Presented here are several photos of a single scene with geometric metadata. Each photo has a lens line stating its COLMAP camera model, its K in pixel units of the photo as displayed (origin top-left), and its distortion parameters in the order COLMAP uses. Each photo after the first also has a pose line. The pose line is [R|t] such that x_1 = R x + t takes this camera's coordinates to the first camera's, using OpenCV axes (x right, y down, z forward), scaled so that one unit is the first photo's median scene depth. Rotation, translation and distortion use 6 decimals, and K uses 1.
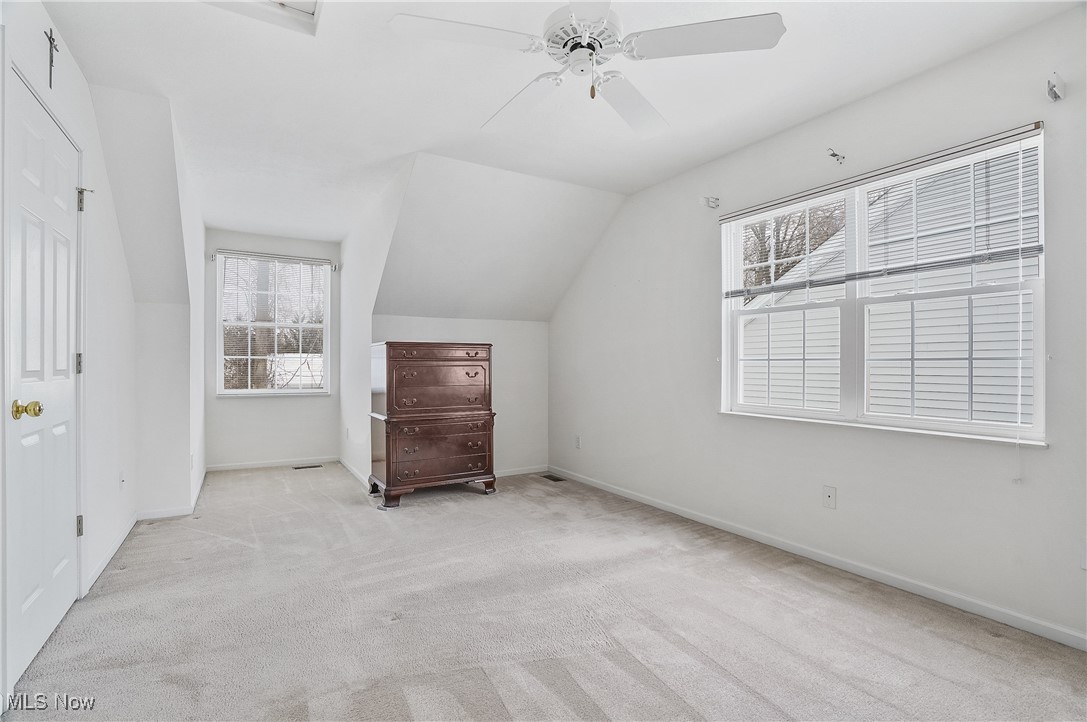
lens RADIAL K [[506.8, 0, 540.9], [0, 506.8, 368.2], [0, 0, 1]] dist [-0.077802, 0.031835]
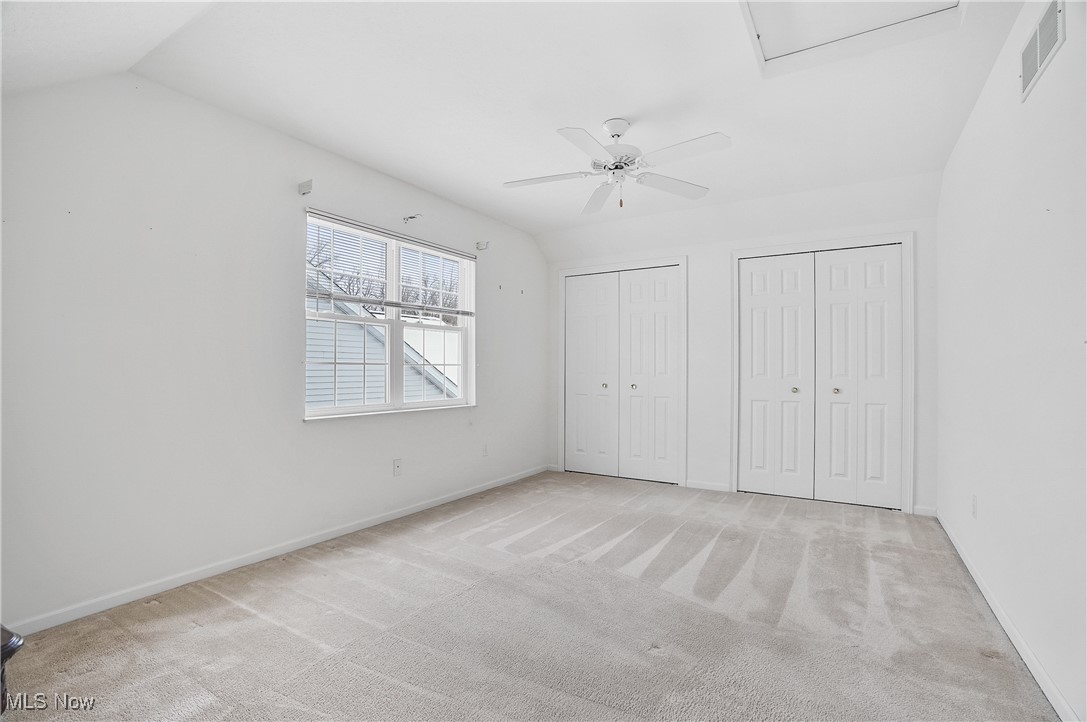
lens RADIAL K [[506.8, 0, 540.9], [0, 506.8, 368.2], [0, 0, 1]] dist [-0.077802, 0.031835]
pose [[-0.452489, -0.004494, 0.891759, -0.708421], [-0.000723, 0.999989, 0.004673, -0.012277], [-0.891770, 0.001470, -0.452487, 1.116892]]
